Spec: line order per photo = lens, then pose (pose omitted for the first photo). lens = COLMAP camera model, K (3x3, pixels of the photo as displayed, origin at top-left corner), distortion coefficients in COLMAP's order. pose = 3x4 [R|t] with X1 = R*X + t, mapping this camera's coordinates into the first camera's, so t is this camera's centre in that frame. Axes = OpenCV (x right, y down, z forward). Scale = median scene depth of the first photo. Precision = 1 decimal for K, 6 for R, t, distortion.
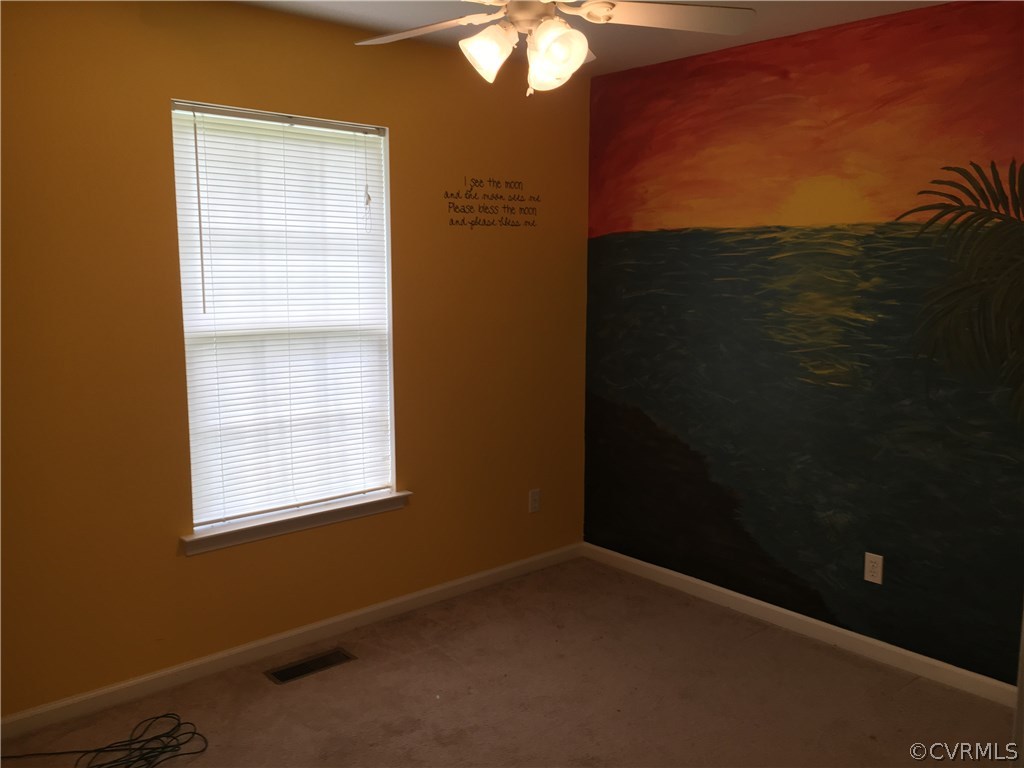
lens RADIAL K [[863.3, 0, 507.6], [0, 863.3, 384.1], [0, 0, 1]] dist [0.045810, -0.066175]
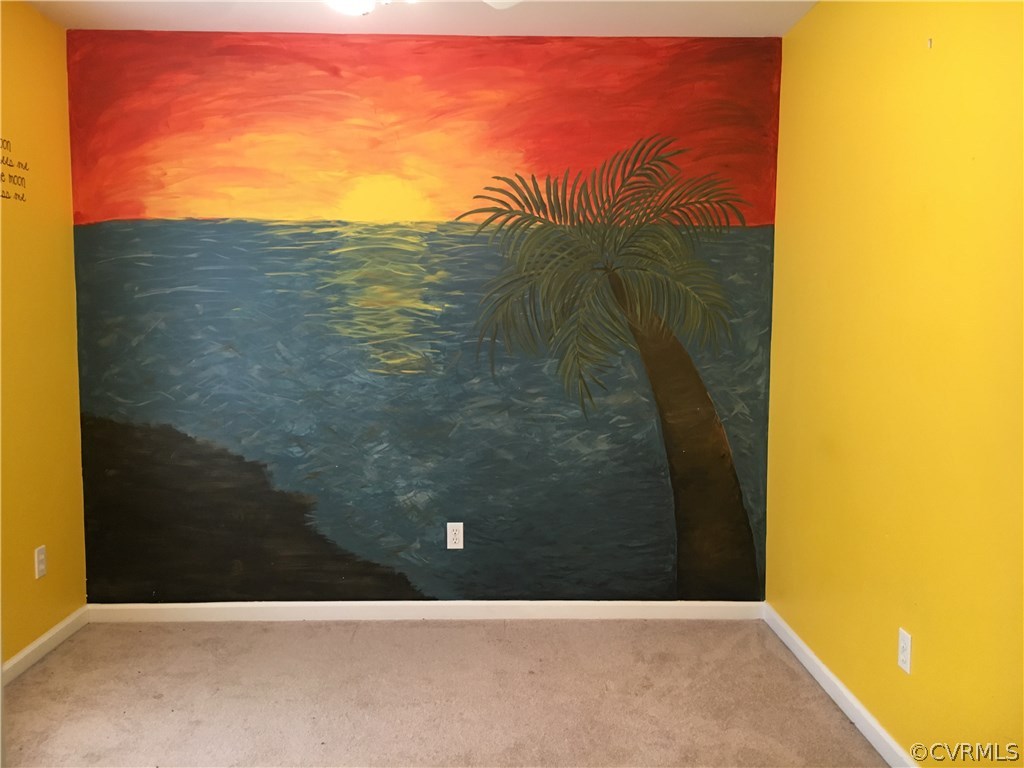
lens RADIAL K [[863.3, 0, 508.0], [0, 863.3, 385.0], [0, 0, 1]] dist [0.045810, -0.066175]
pose [[0.642157, -0.065596, 0.763761, -0.347061], [0.104768, 0.994493, -0.002675, 0.031208], [-0.759380, 0.081735, 0.645493, 0.222097]]
